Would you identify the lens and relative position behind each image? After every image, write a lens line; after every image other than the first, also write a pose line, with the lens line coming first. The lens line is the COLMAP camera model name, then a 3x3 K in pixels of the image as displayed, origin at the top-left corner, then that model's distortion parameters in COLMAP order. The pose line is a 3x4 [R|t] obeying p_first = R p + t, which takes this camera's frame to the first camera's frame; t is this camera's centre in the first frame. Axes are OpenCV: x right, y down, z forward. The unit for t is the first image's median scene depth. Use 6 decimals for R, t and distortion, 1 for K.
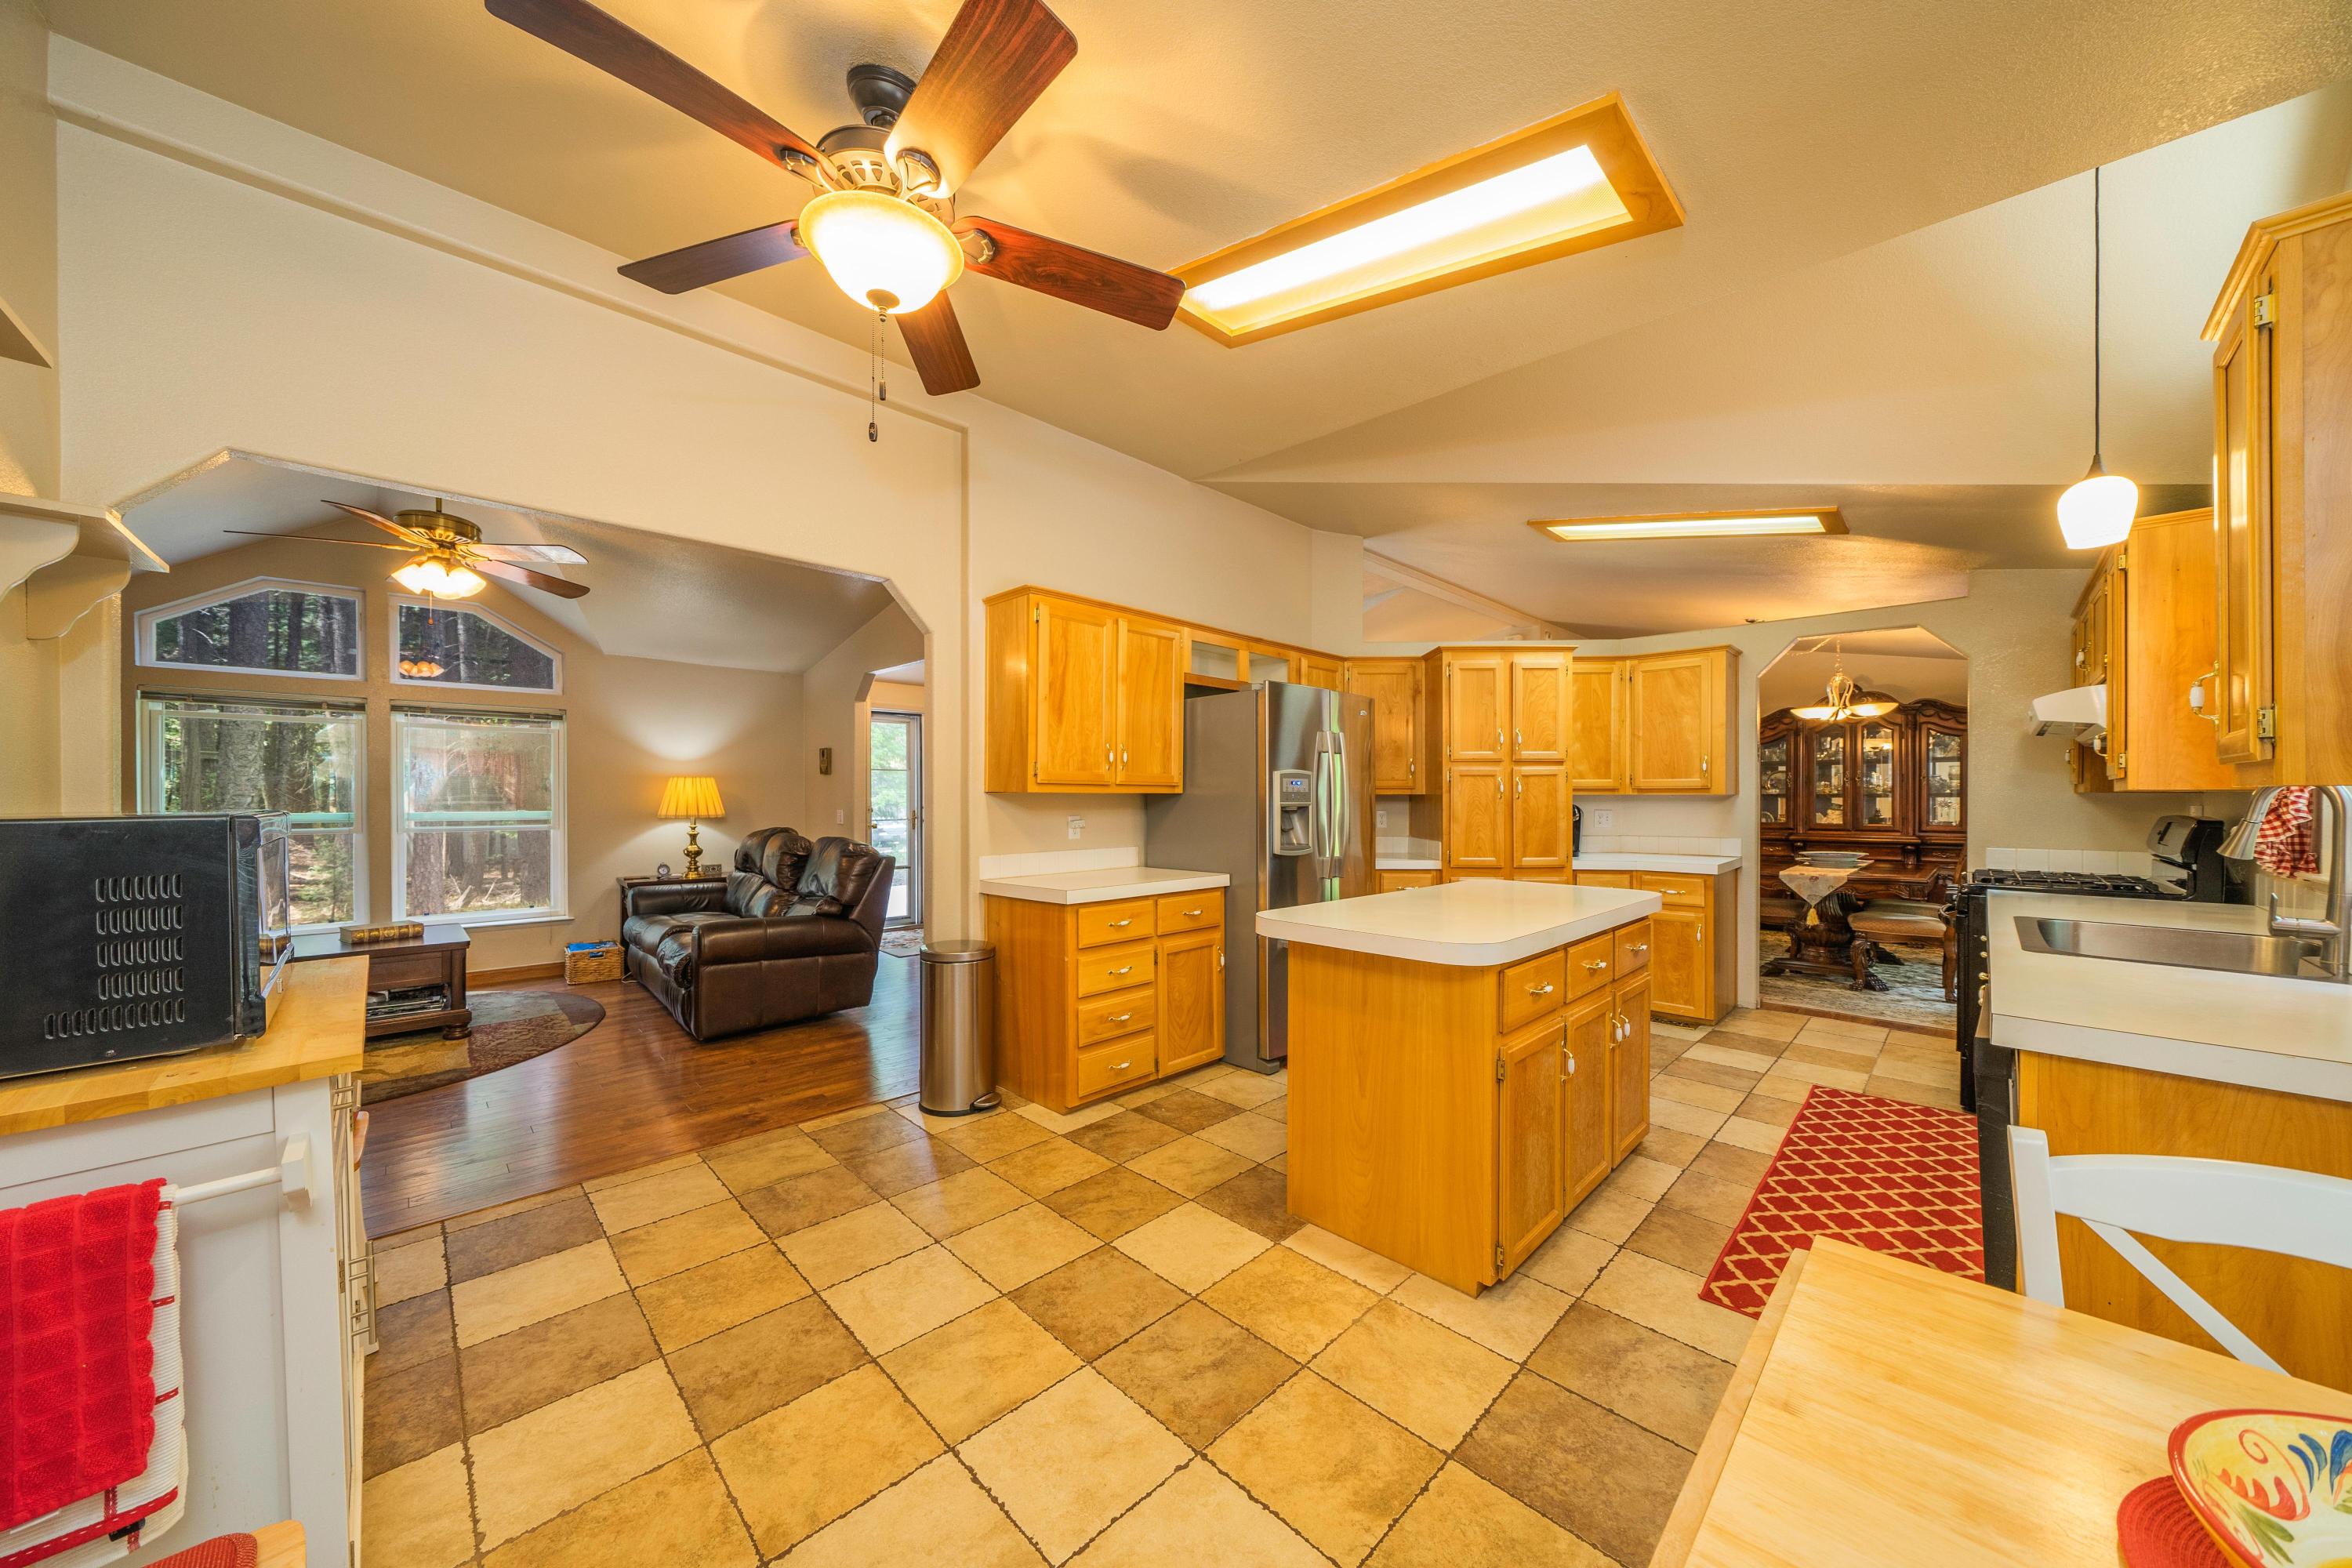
lens RADIAL K [[804.5, 0, 1154.3], [0, 804.5, 783.9], [0, 0, 1]] dist [0.000126, 0.000038]
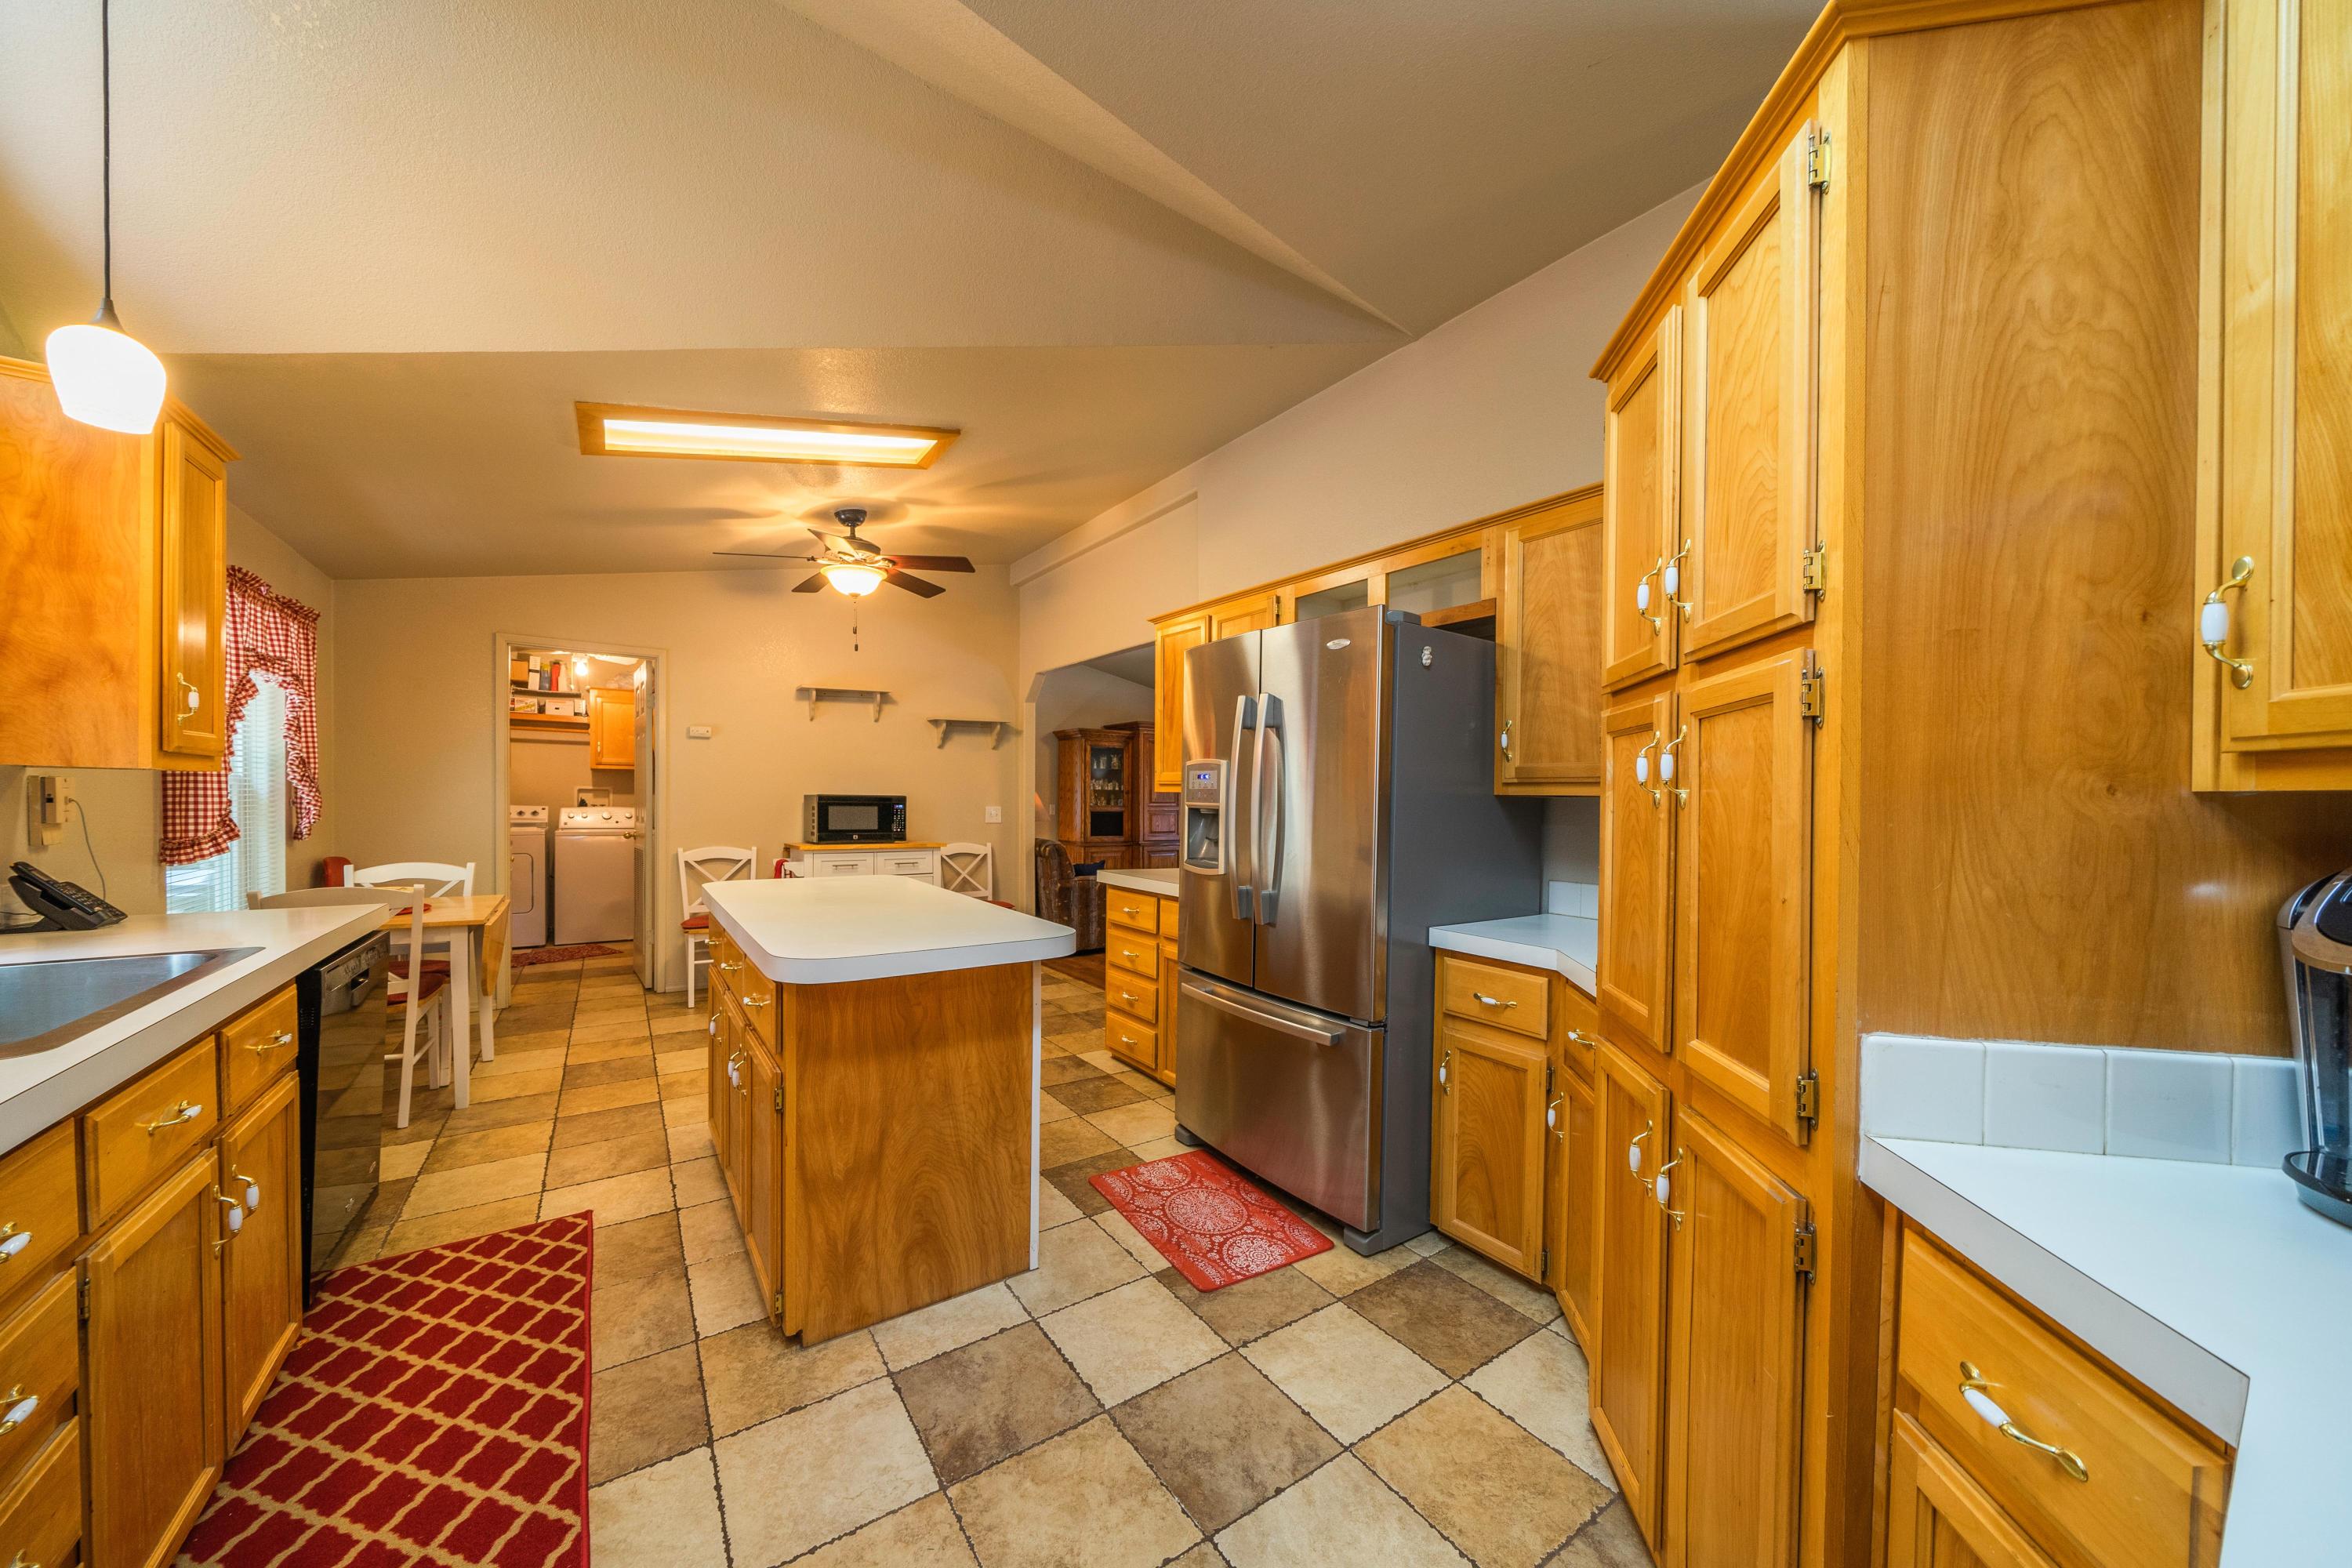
lens RADIAL K [[804.5, 0, 1167.2], [0, 804.5, 803.6], [0, 0, 1]] dist [0.000126, 0.000038]
pose [[-0.161423, 0.003686, -0.986878, 1.062621], [0.000020, 0.999993, 0.003731, 0.023890], [0.986885, 0.000583, -0.161422, 1.262597]]
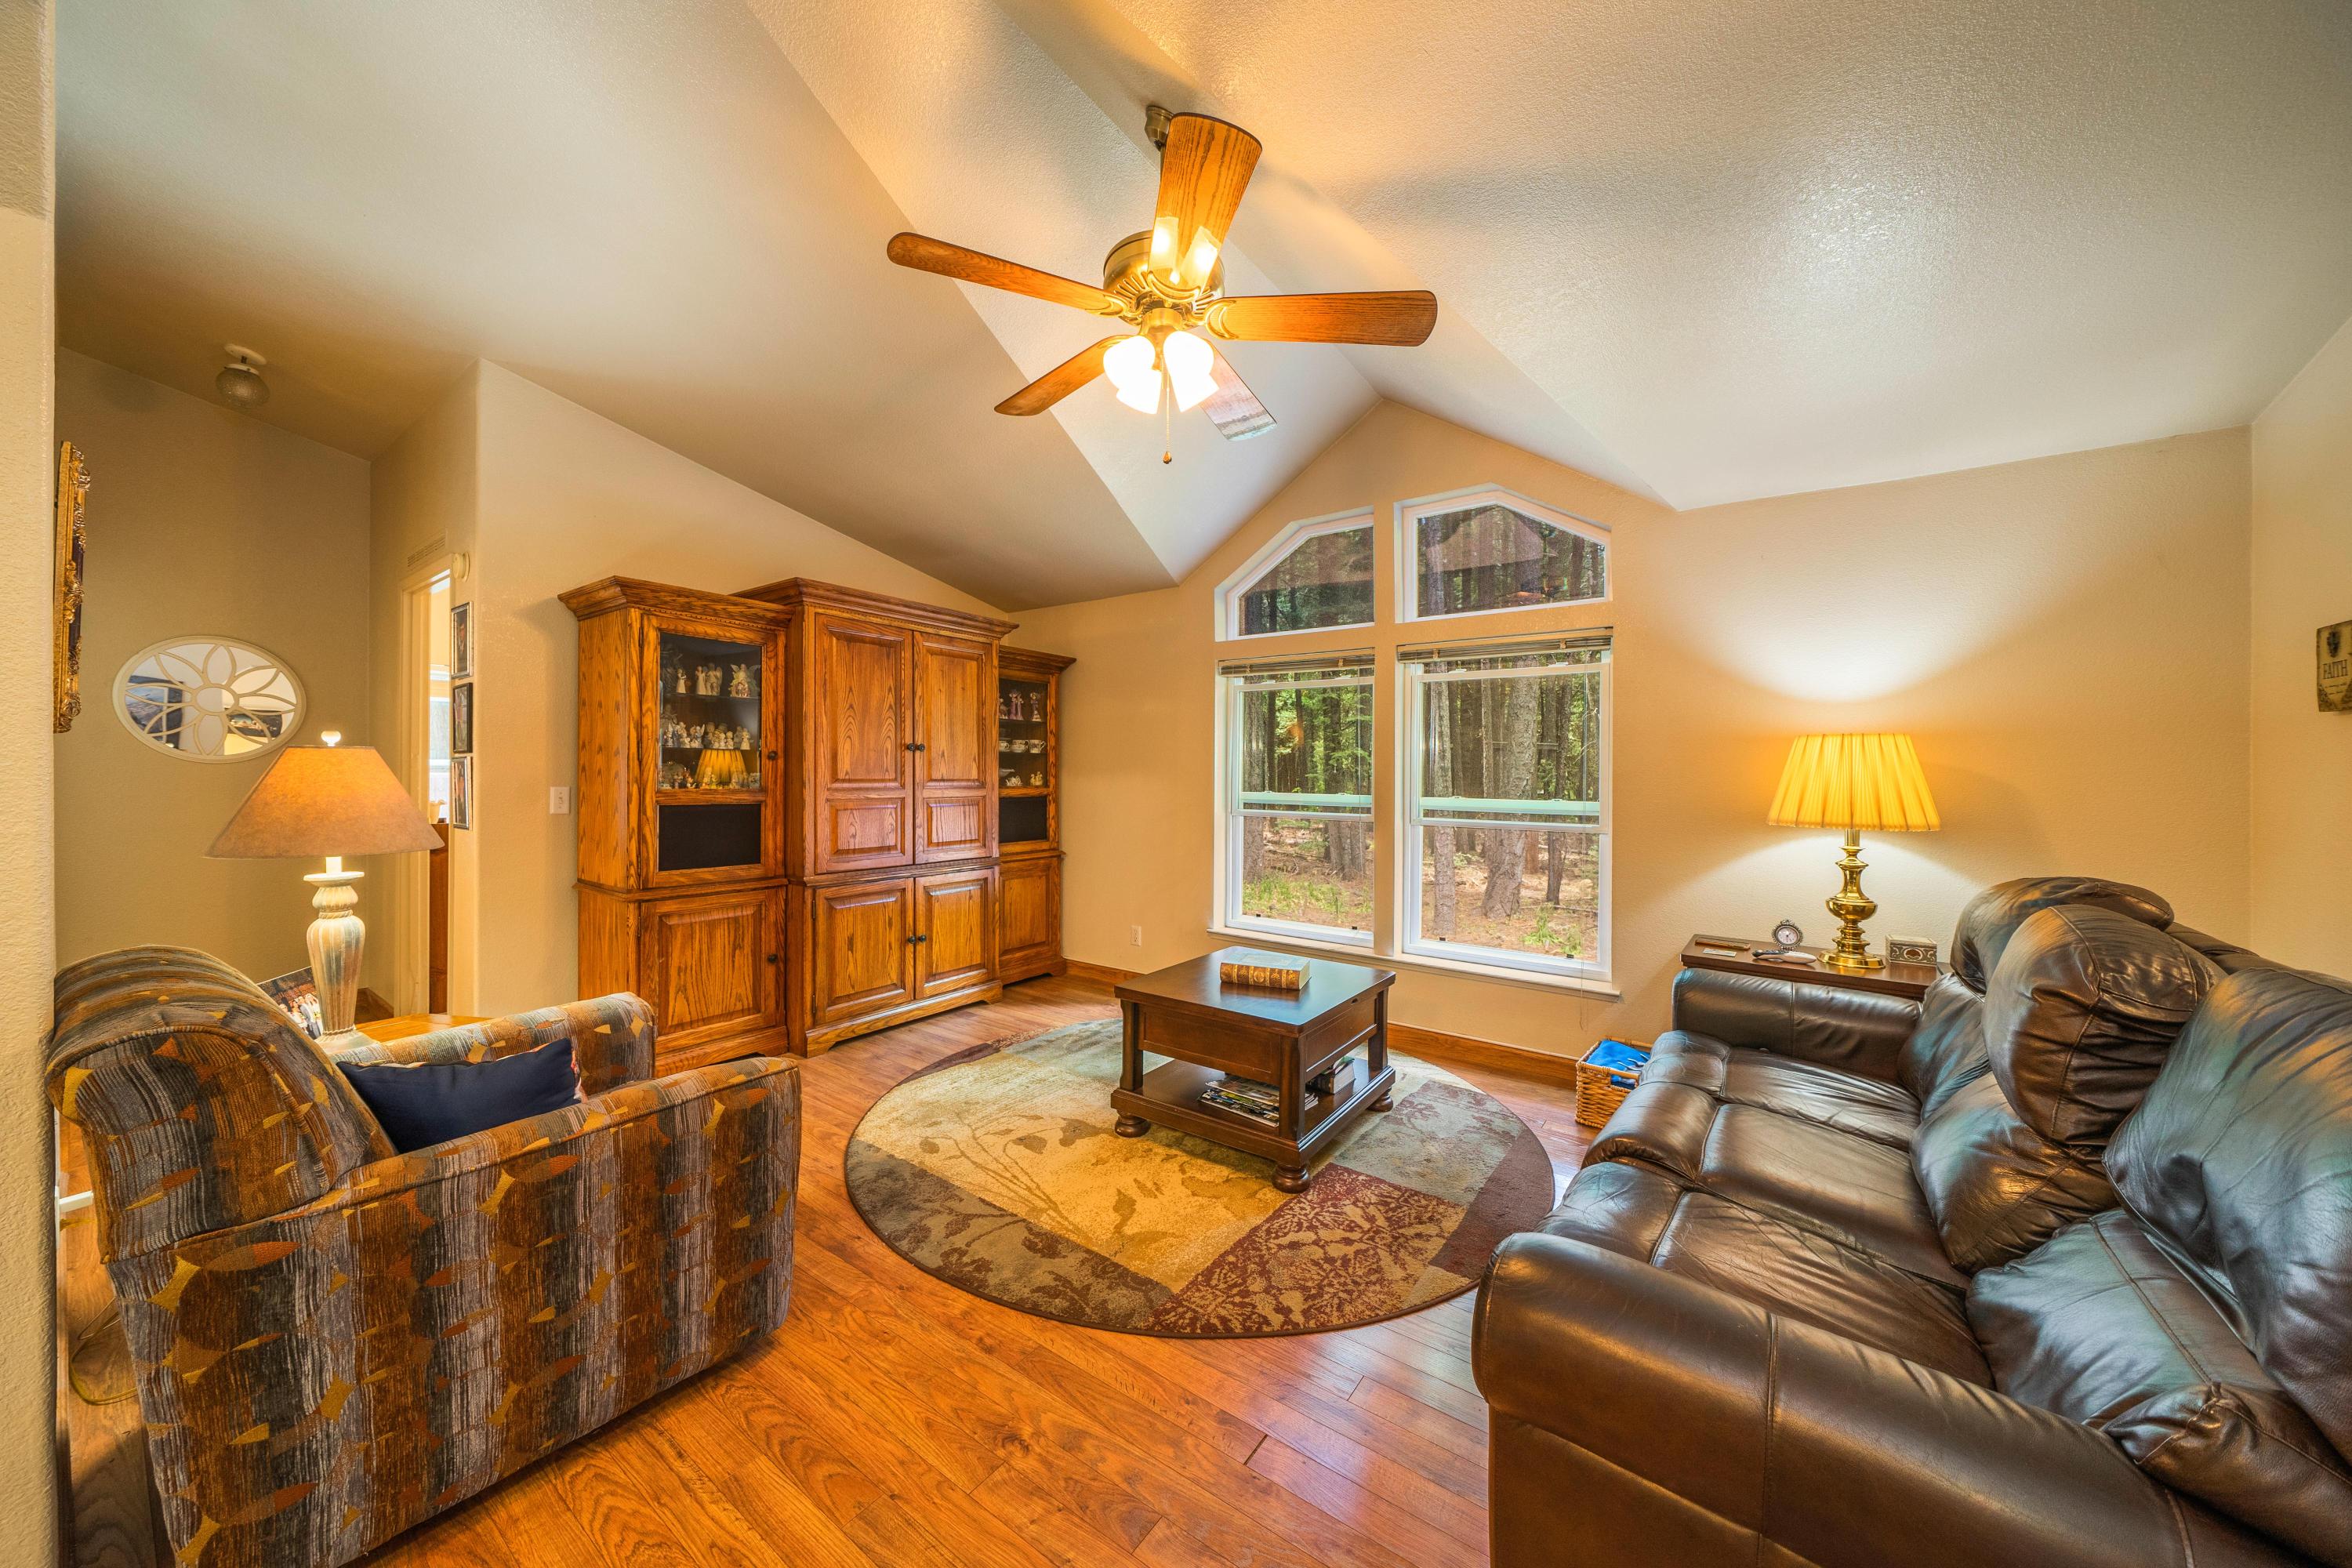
lens RADIAL K [[804.5, 0, 1172.0], [0, 804.5, 770.1], [0, 0, 1]] dist [0.000126, 0.000038]
pose [[0.175858, -0.002490, -0.984412, -0.391381], [0.003462, 0.999992, -0.001911, 0.019889], [0.984410, -0.003072, 0.175865, 1.040004]]
